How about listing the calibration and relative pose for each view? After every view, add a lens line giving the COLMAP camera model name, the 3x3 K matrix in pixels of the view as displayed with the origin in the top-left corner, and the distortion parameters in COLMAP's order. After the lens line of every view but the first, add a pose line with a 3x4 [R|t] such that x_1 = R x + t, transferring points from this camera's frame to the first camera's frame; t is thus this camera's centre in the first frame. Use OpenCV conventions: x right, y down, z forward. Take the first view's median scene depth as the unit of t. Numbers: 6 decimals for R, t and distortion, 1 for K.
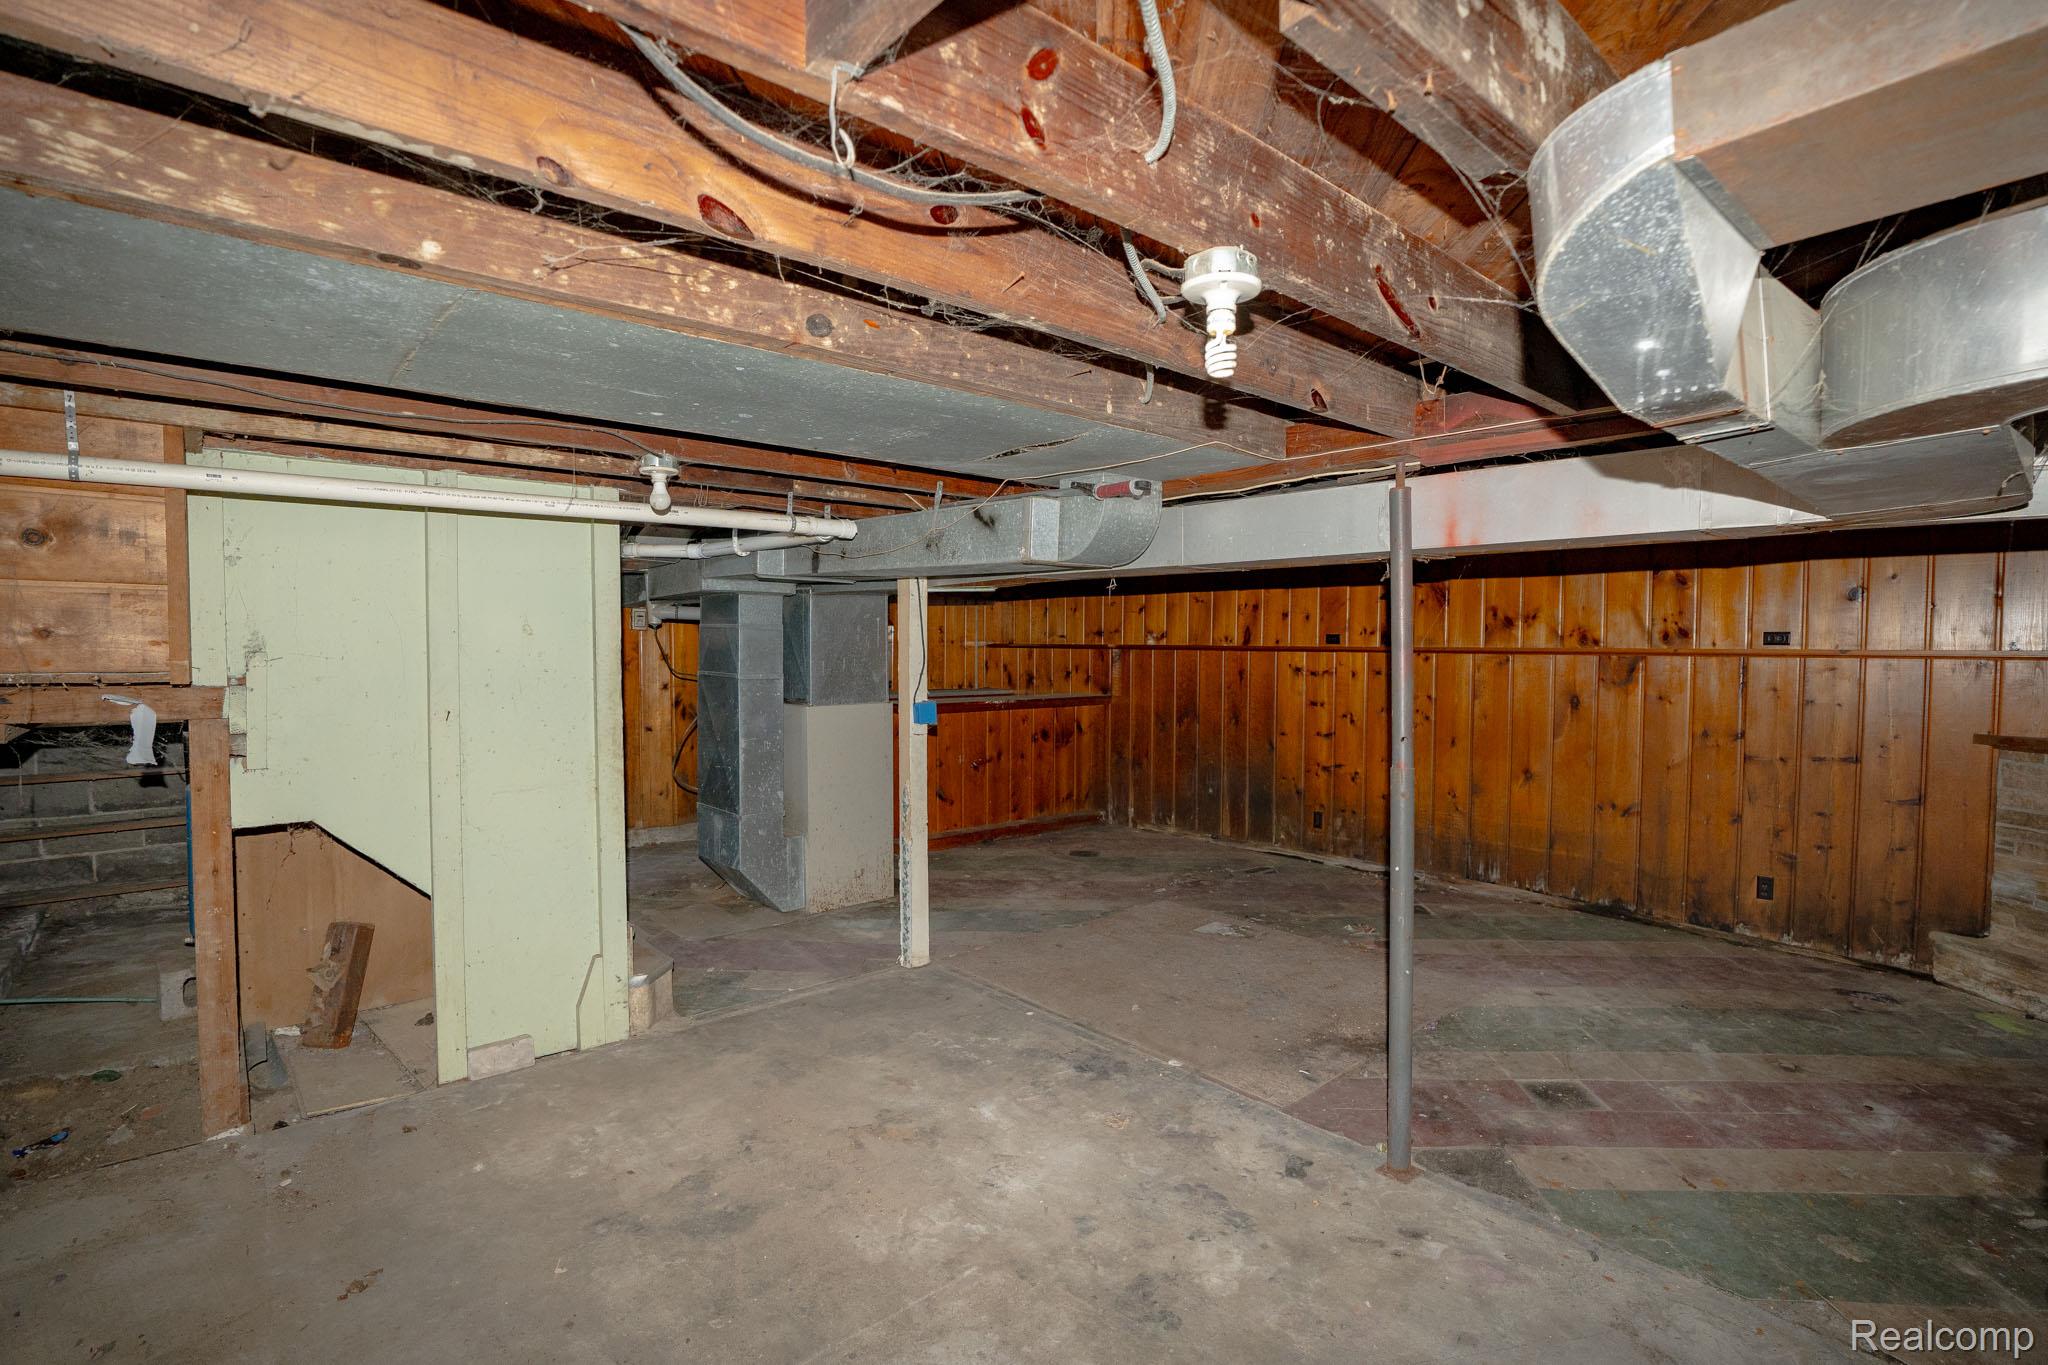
lens RADIAL K [[962.4, 0, 1024.0], [0, 962.4, 682.5], [0, 0, 1]] dist [-0.072427, 0.027043]
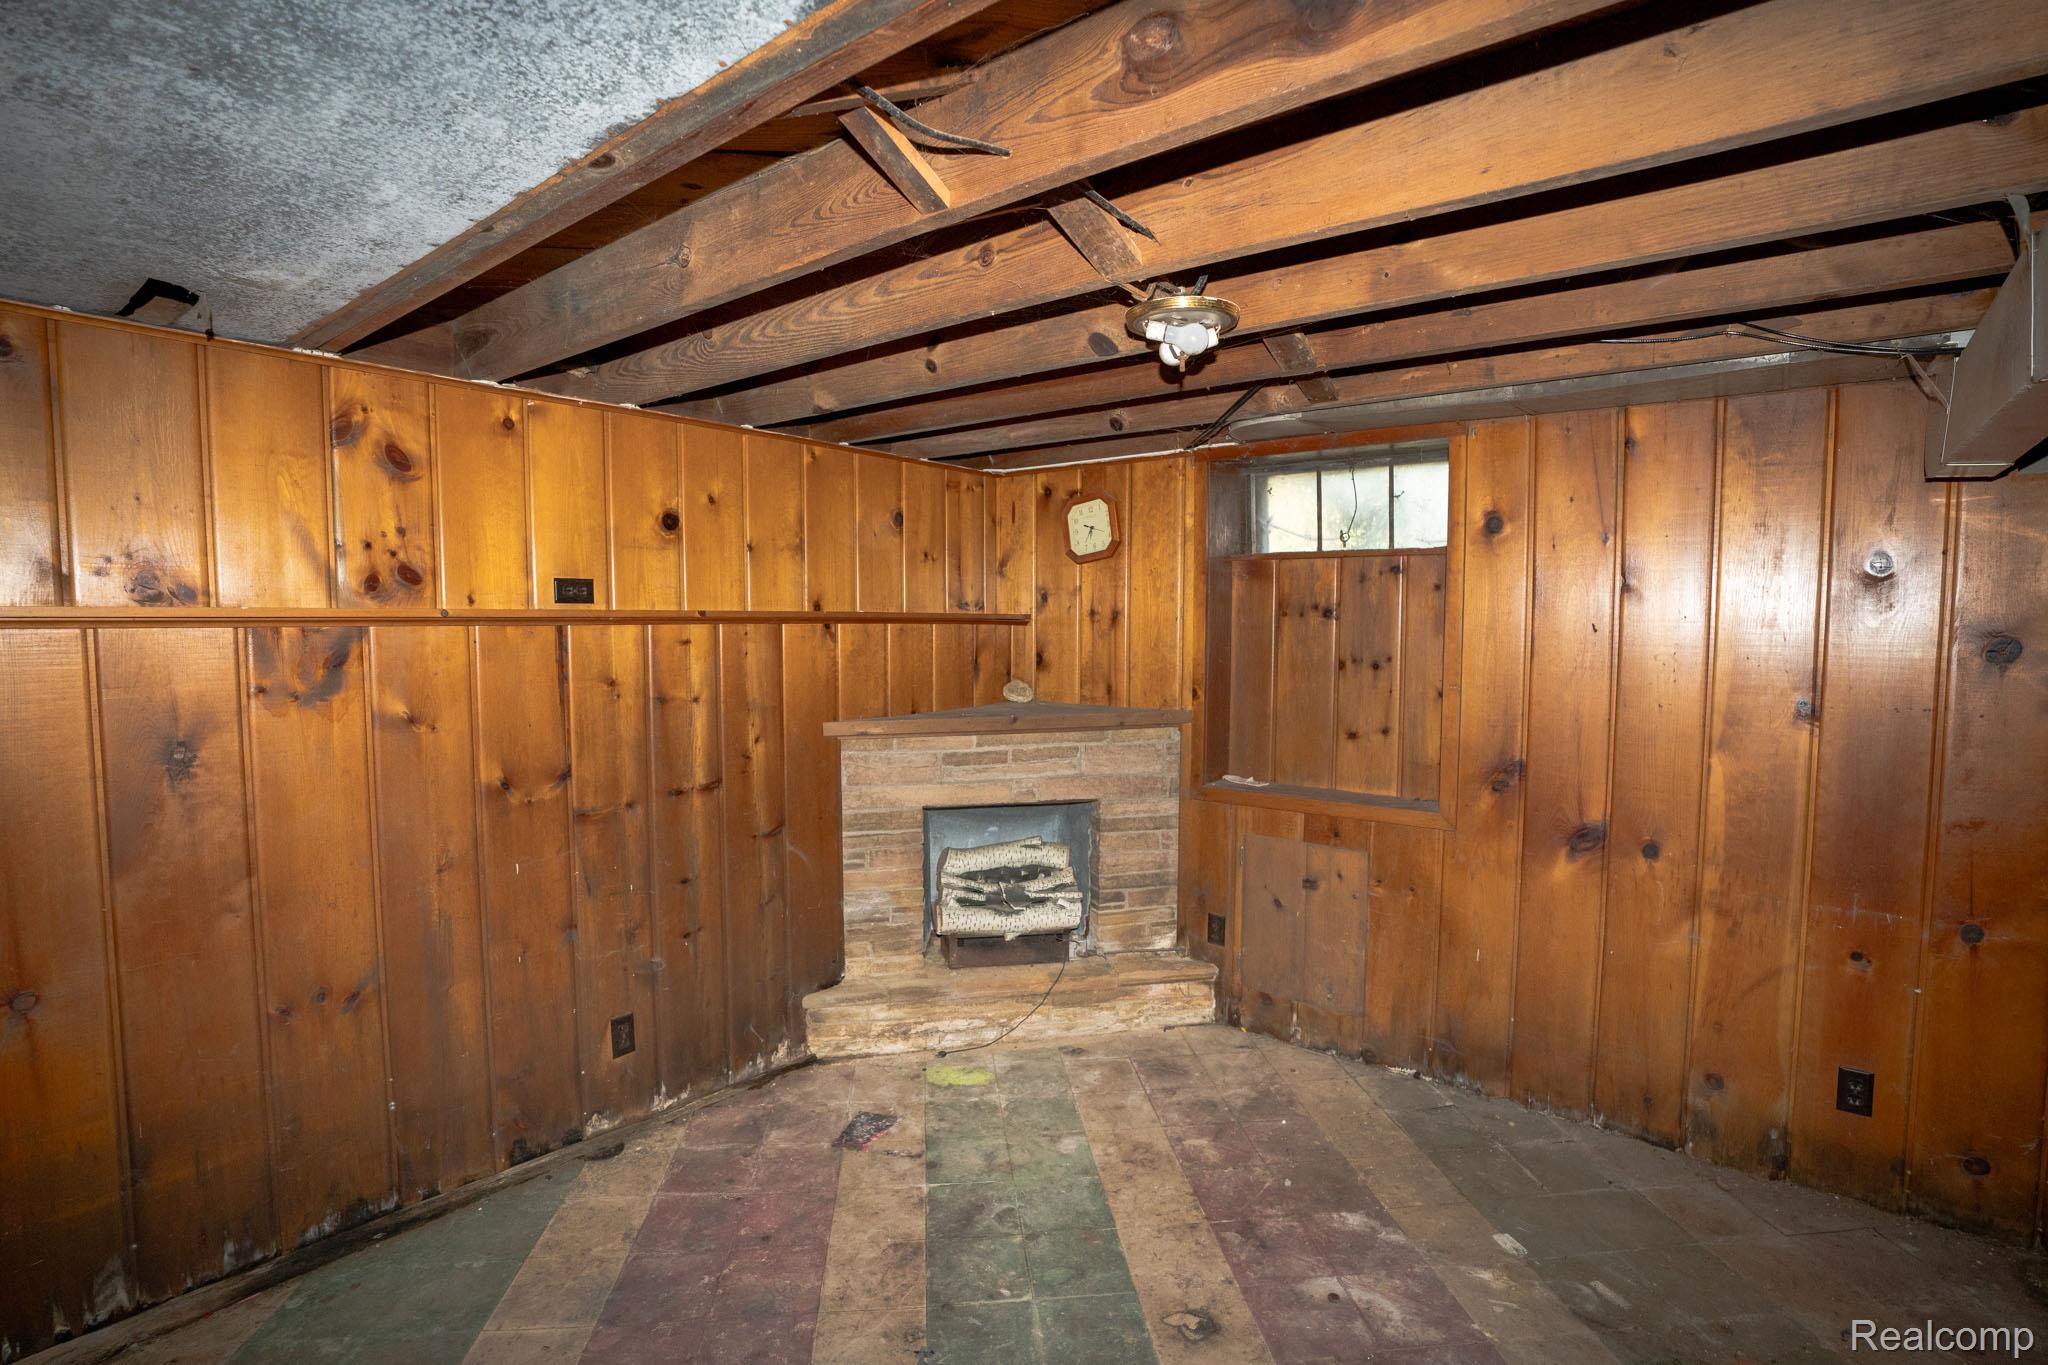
lens RADIAL K [[962.4, 0, 1024.0], [0, 962.4, 682.5], [0, 0, 1]] dist [-0.072427, 0.027043]
pose [[-0.168407, -0.065989, 0.983506, 0.247261], [0.039465, 0.996505, 0.073619, -0.028728], [-0.984927, 0.051212, -0.165214, 0.996759]]
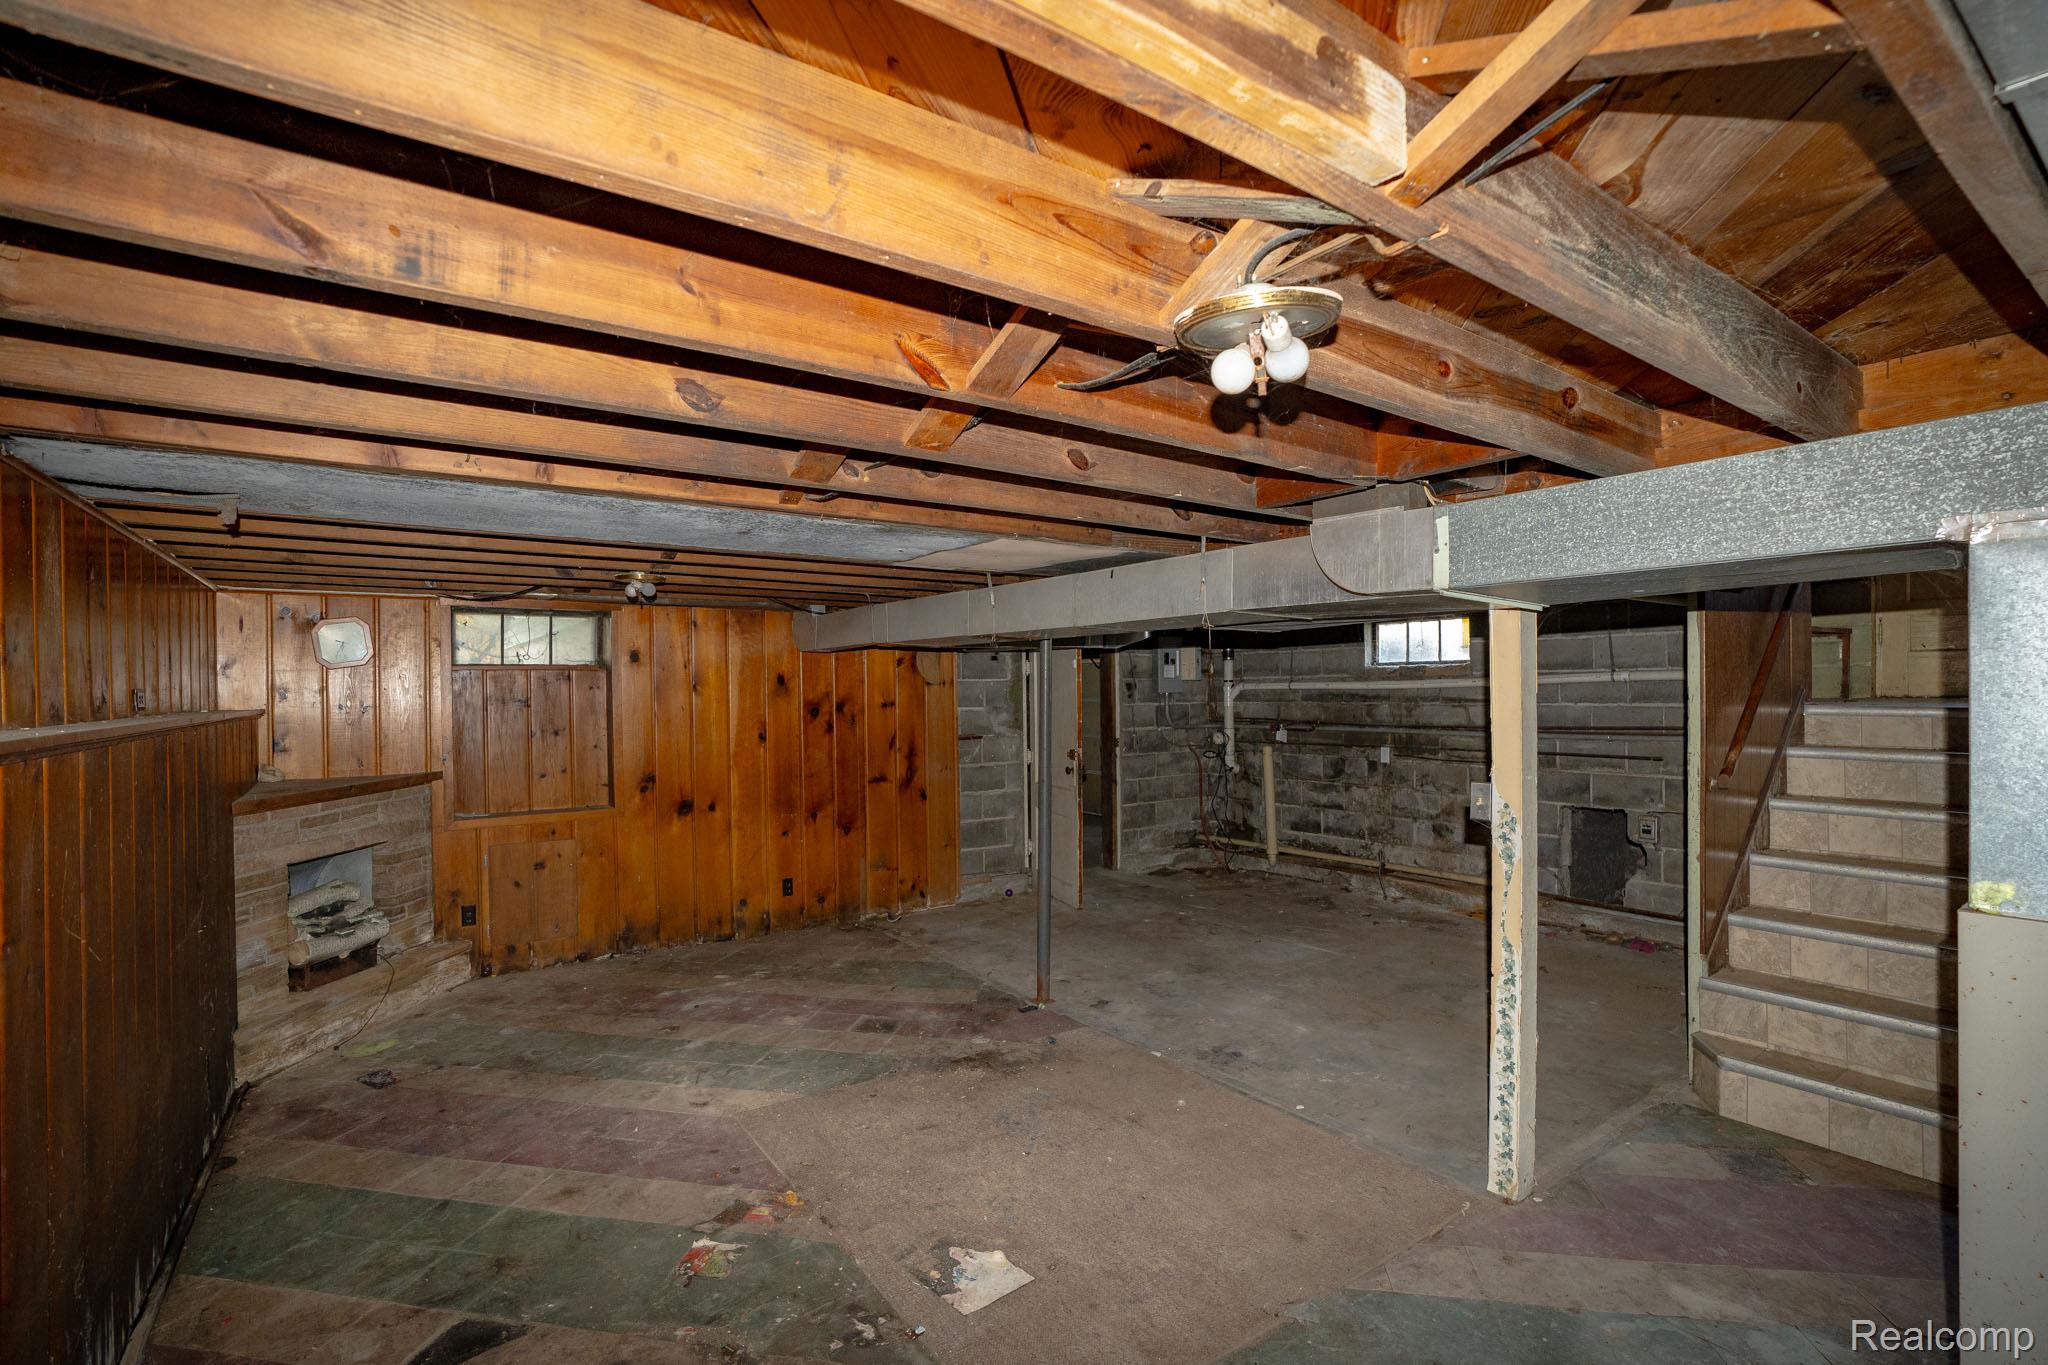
lens RADIAL K [[962.4, 0, 1024.0], [0, 962.4, 682.5], [0, 0, 1]] dist [-0.072427, 0.027043]
pose [[-0.993437, 0.010267, 0.113923, 0.157156], [0.014610, 0.999195, 0.037355, -0.088209], [-0.113448, 0.038775, -0.992787, 1.871699]]
